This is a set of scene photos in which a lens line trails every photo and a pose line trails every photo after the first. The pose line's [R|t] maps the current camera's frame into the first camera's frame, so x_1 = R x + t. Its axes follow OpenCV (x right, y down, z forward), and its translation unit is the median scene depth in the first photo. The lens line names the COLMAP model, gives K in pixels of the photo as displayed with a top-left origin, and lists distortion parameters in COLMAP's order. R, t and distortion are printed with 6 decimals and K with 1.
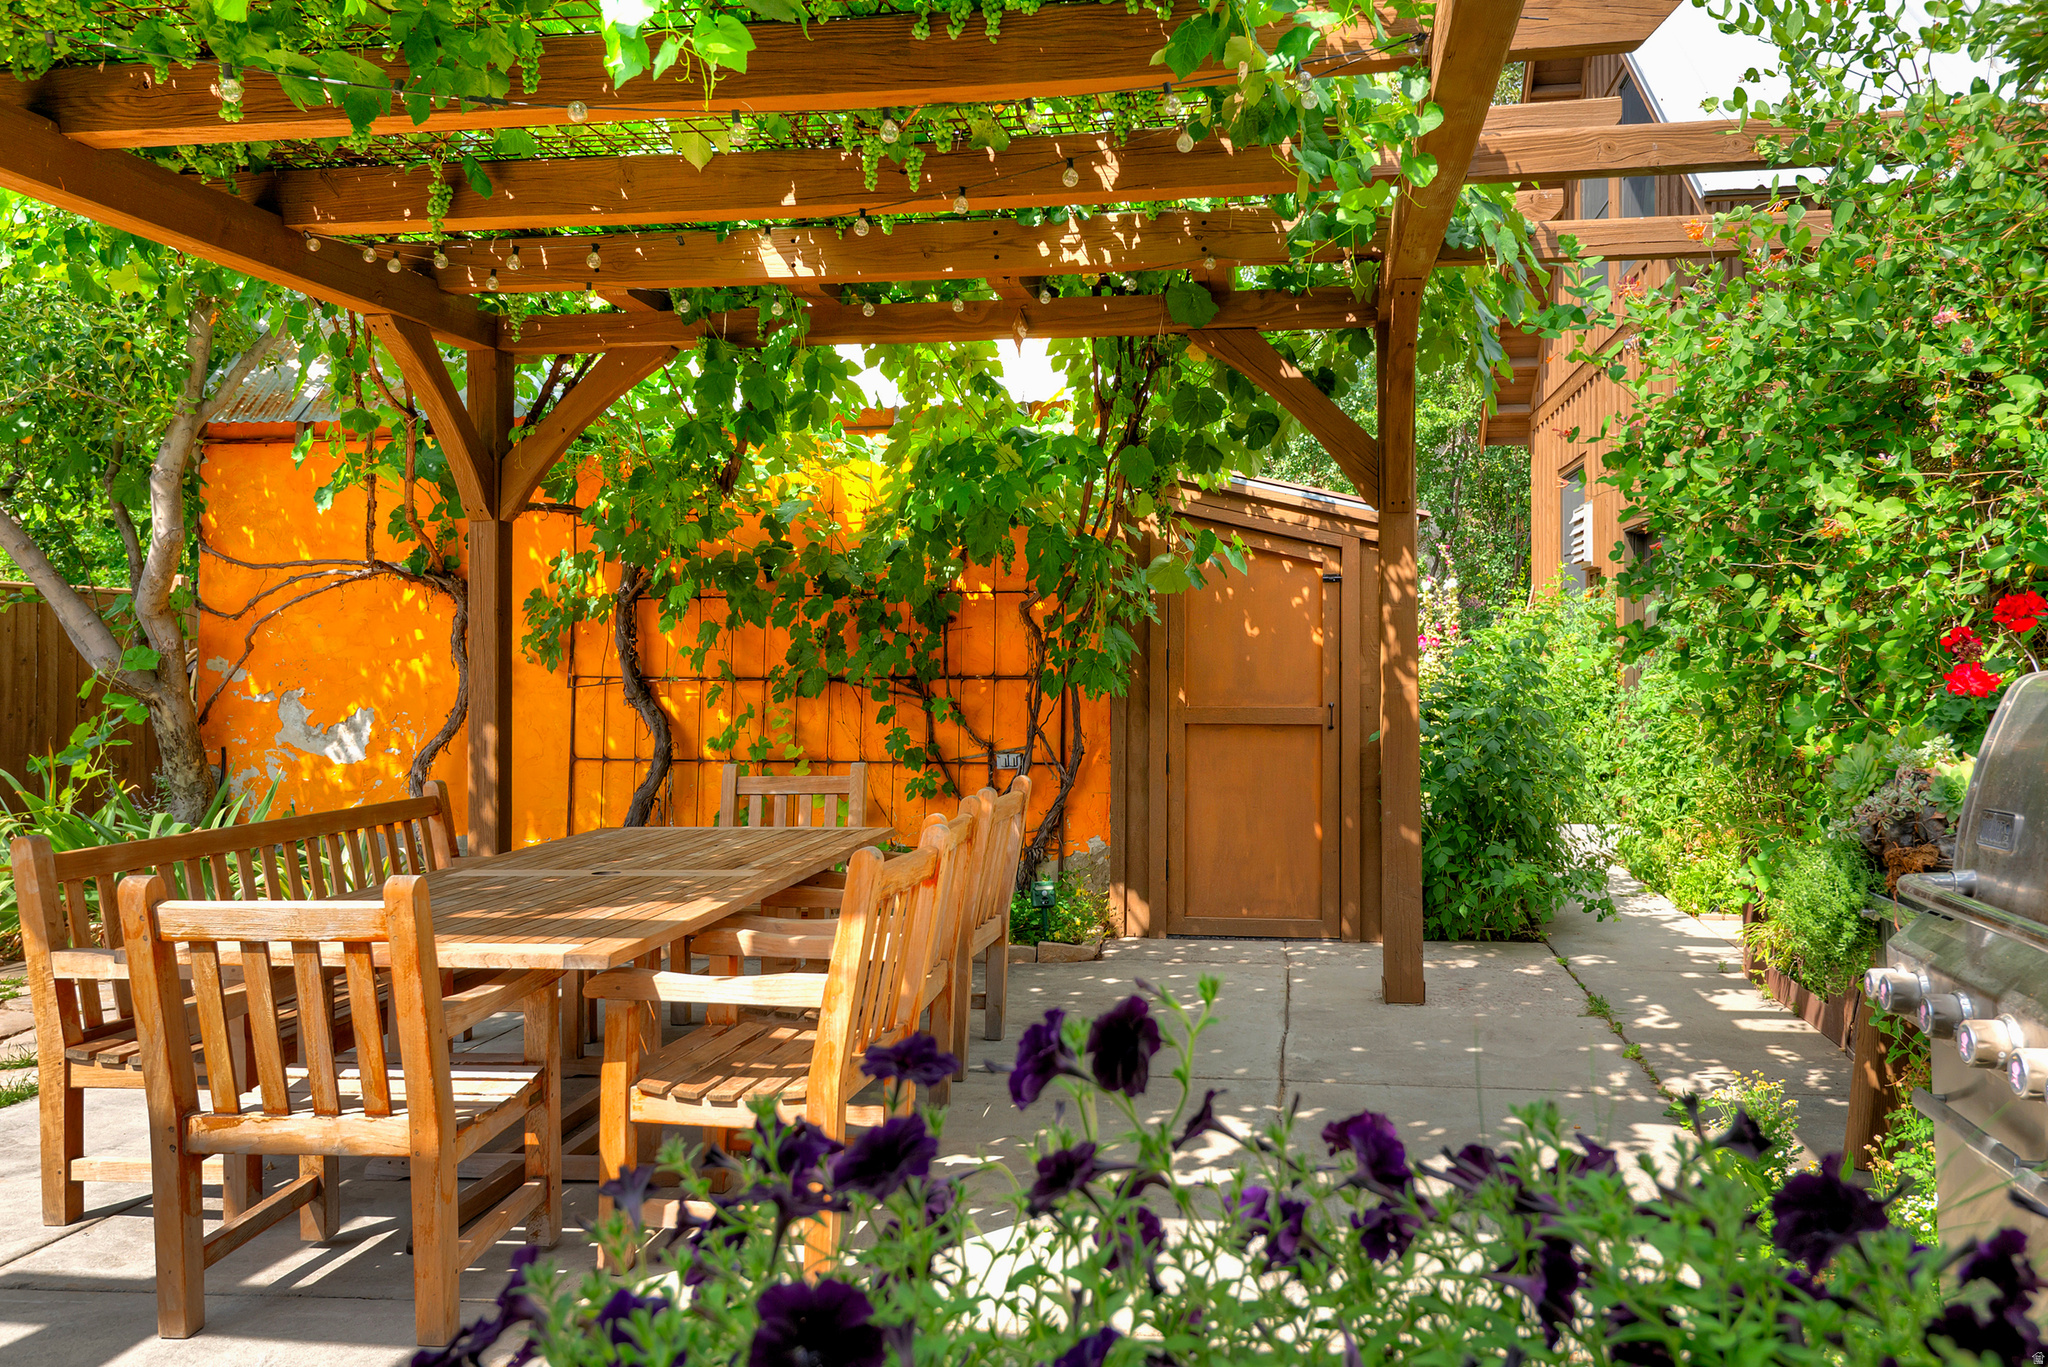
lens RADIAL K [[1561.9, 0, 1024.0], [0, 1561.9, 683.5], [0, 0, 1]] dist [0.000402, 0.000203]
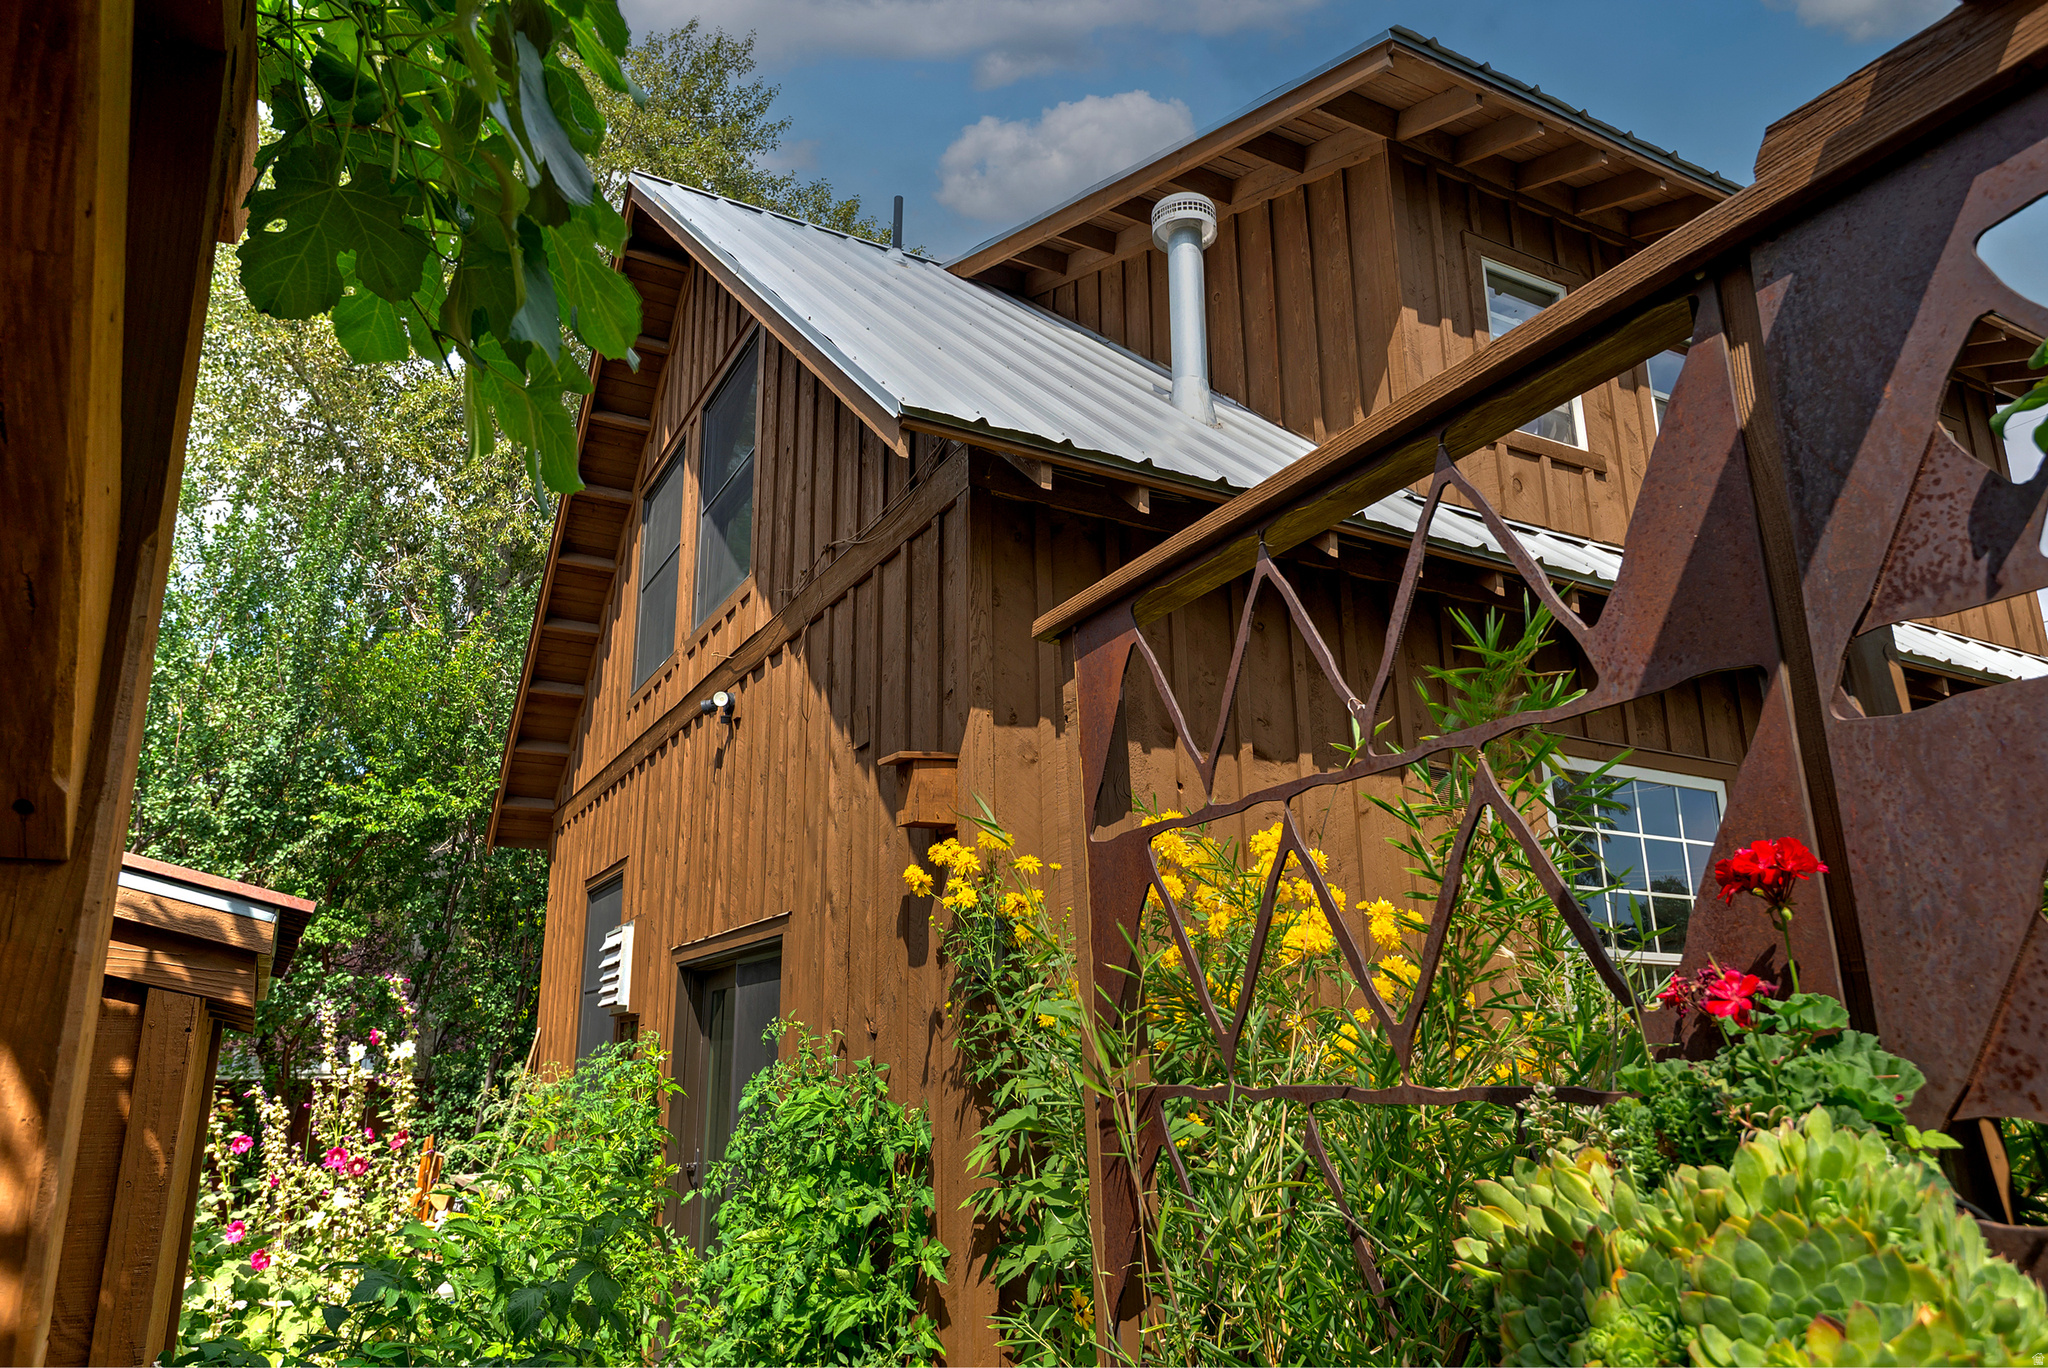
lens RADIAL K [[1364.6, 0, 1024.0], [0, 1364.6, 684.0], [0, 0, 1]] dist [0.002004, 0.000639]
pose [[0.793983, 0.167395, 0.584439, 0.090235], [0.008750, 0.958098, -0.286306, -0.030183], [-0.607877, 0.232436, 0.759249, 0.291024]]
